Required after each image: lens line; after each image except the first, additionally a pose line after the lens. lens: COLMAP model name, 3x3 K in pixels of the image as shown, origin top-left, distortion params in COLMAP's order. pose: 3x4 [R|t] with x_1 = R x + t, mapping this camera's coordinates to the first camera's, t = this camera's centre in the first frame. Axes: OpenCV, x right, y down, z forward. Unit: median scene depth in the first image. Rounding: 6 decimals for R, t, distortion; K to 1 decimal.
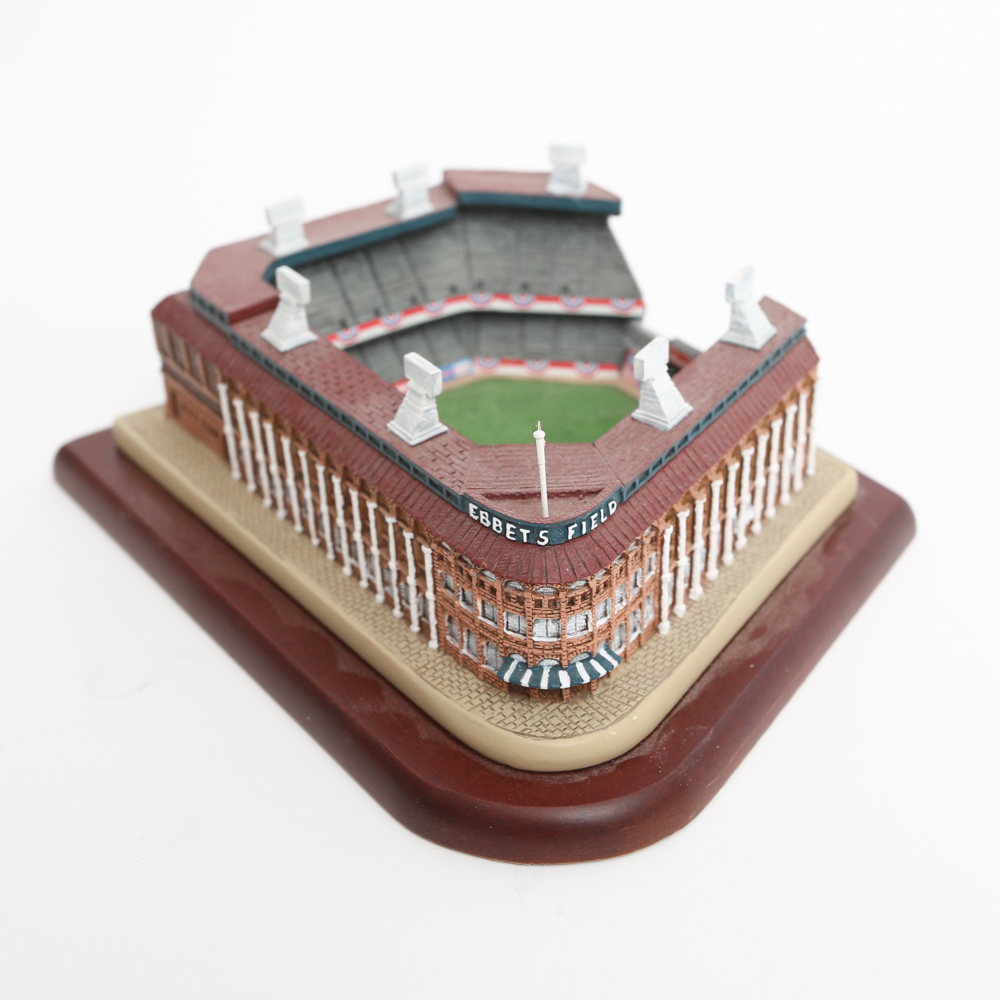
lens RADIAL K [[1906.3, 0, 500.0], [0, 1906.3, 500.0], [0, 0, 1]] dist [0.001462, -0.060611]
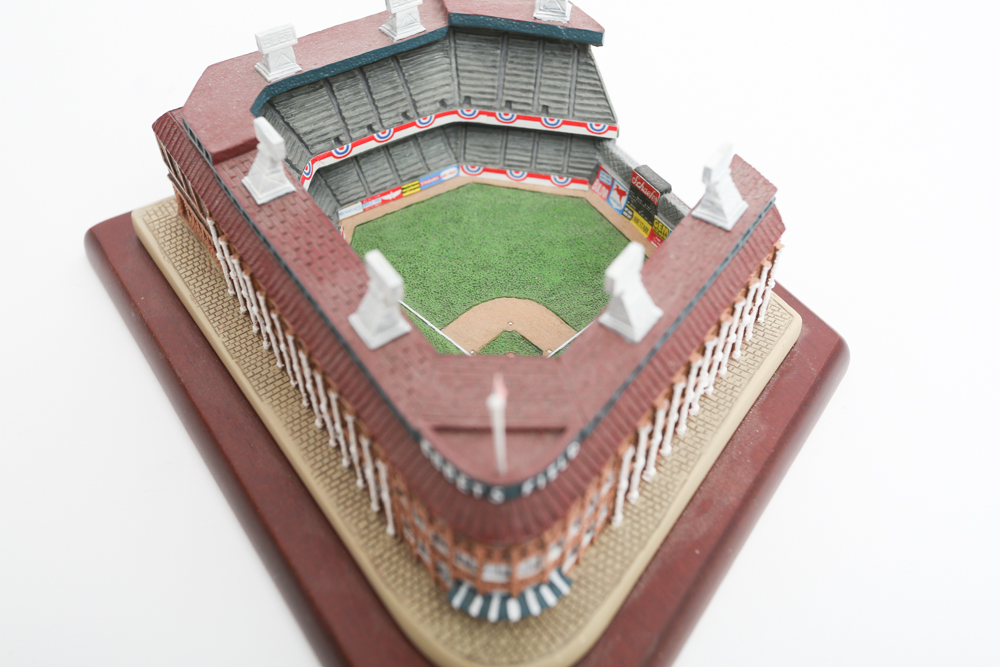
lens RADIAL K [[1078.0, 0, 500.0], [0, 1078.0, 333.5], [0, 0, 1]] dist [0.016127, 0.013578]
pose [[0.998860, 0.047597, -0.003565, 0.019650], [-0.045125, 0.966028, 0.254468, -0.168590], [0.015555, -0.254017, 0.967075, 0.441807]]
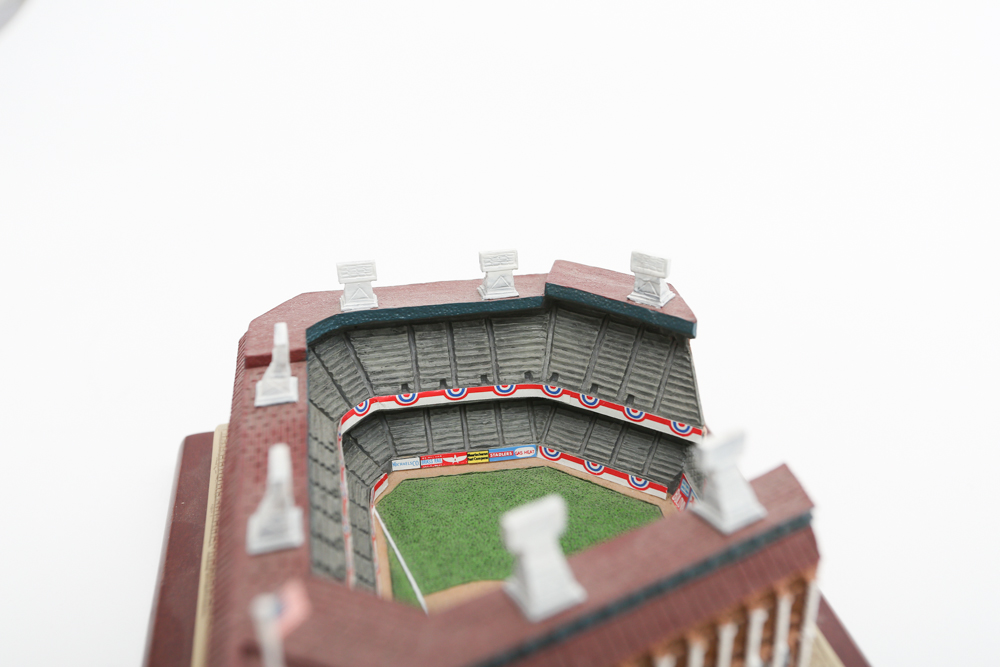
lens RADIAL K [[1078.0, 0, 500.0], [0, 1078.0, 333.5], [0, 0, 1]] dist [0.016127, 0.013578]
pose [[0.903081, 0.190817, -0.384752, 0.213948], [-0.227777, 0.972301, -0.052422, -0.117202], [0.364092, 0.134979, 0.921530, 0.543697]]
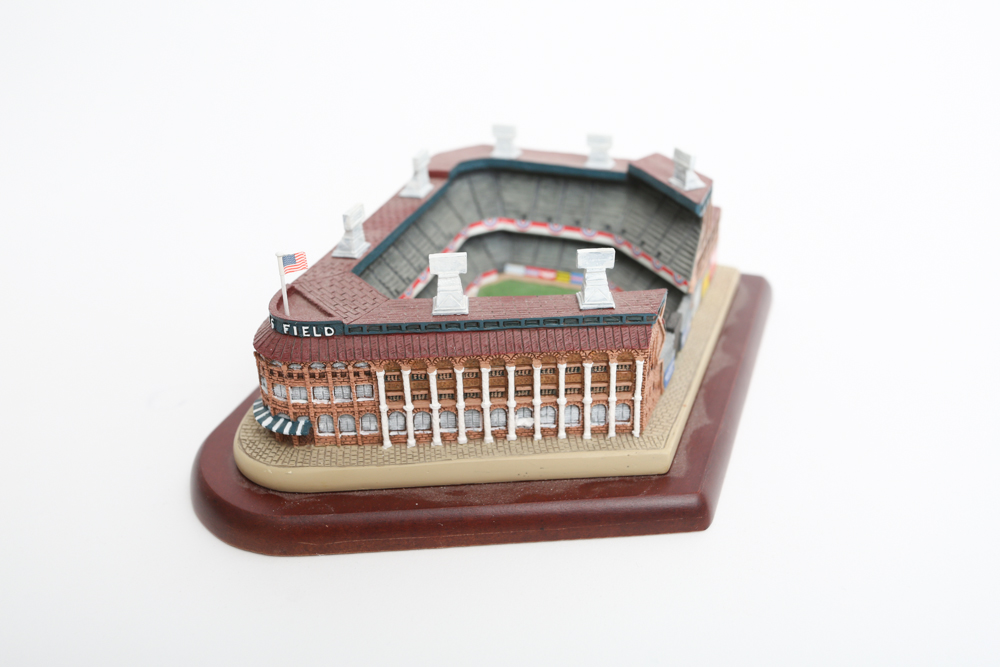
lens RADIAL K [[1078.0, 0, 500.0], [0, 1078.0, 333.5], [0, 0, 1]] dist [0.016127, 0.013578]
pose [[0.582762, 0.406631, -0.703590, 0.630495], [-0.431923, 0.888373, 0.155676, -0.155619], [0.688354, 0.213175, 0.693344, 0.475226]]
